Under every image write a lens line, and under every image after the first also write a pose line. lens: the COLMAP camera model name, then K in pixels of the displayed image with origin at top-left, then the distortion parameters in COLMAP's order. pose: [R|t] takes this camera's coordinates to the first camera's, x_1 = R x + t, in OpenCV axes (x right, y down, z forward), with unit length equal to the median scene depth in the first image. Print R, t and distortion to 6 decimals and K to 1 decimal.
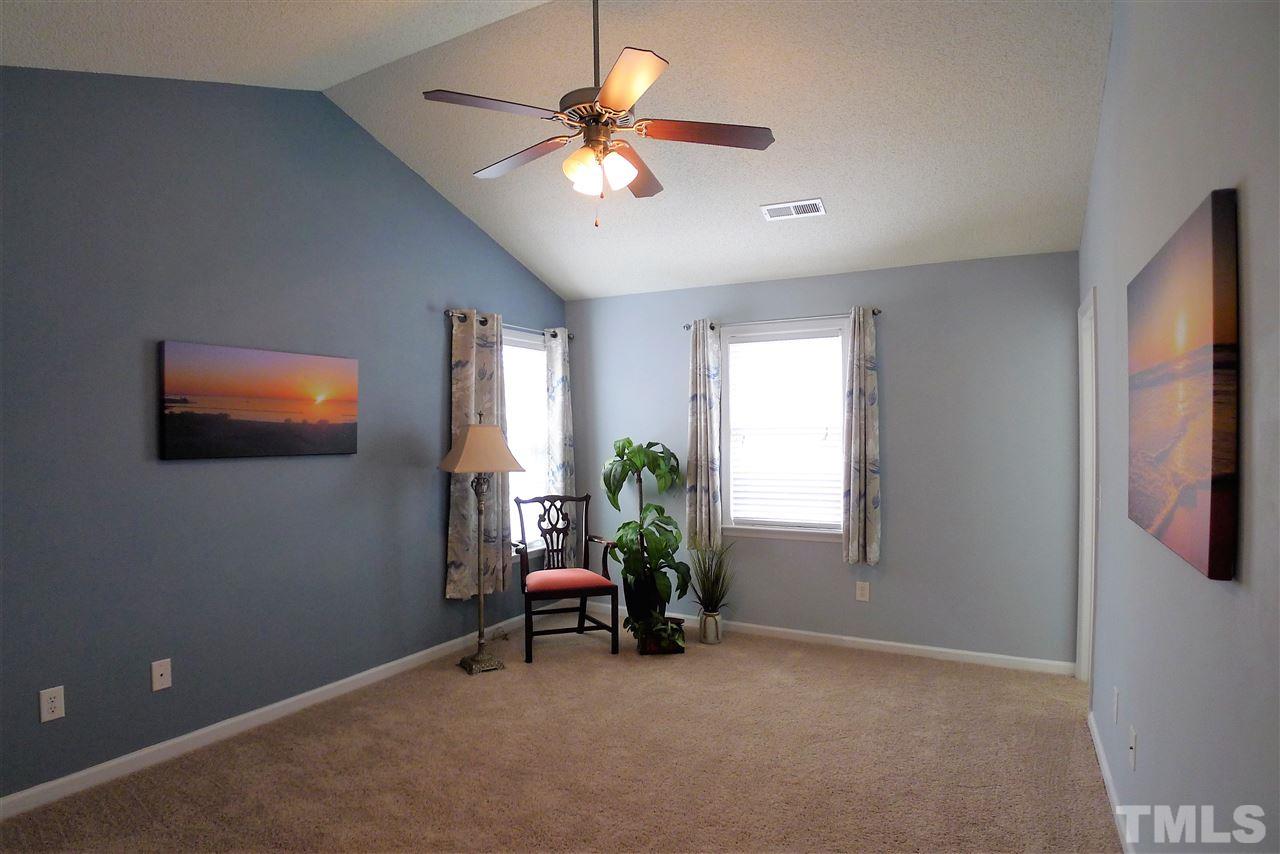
lens RADIAL K [[682.2, 0, 635.2], [0, 682.2, 427.6], [0, 0, 1]] dist [-0.108288, 0.030241]
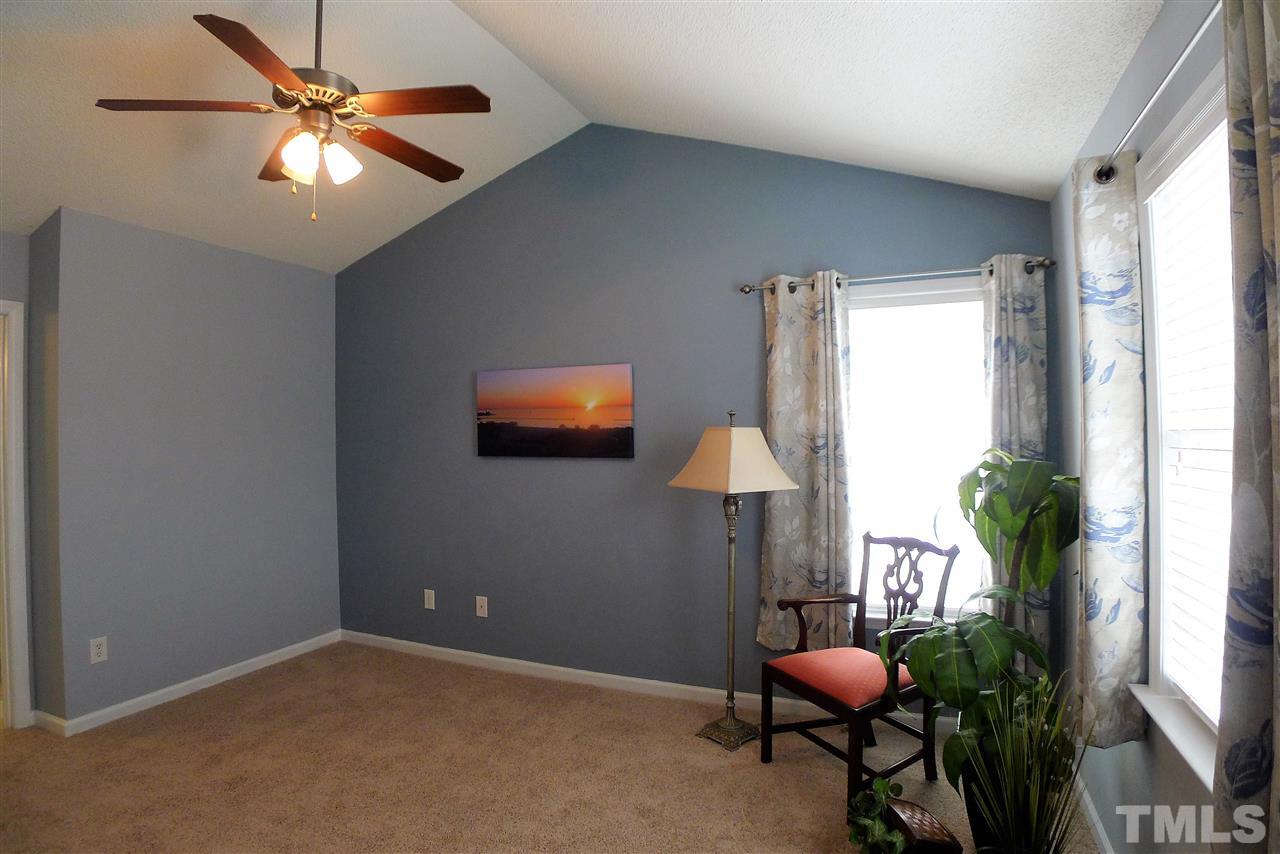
lens RADIAL K [[682.2, 0, 635.2], [0, 682.2, 427.6], [0, 0, 1]] dist [-0.108288, 0.030241]
pose [[0.102039, -0.002831, -0.994776, 0.535388], [0.012925, 0.999915, -0.001519, -0.004068], [0.994696, -0.012703, 0.102067, 0.811048]]
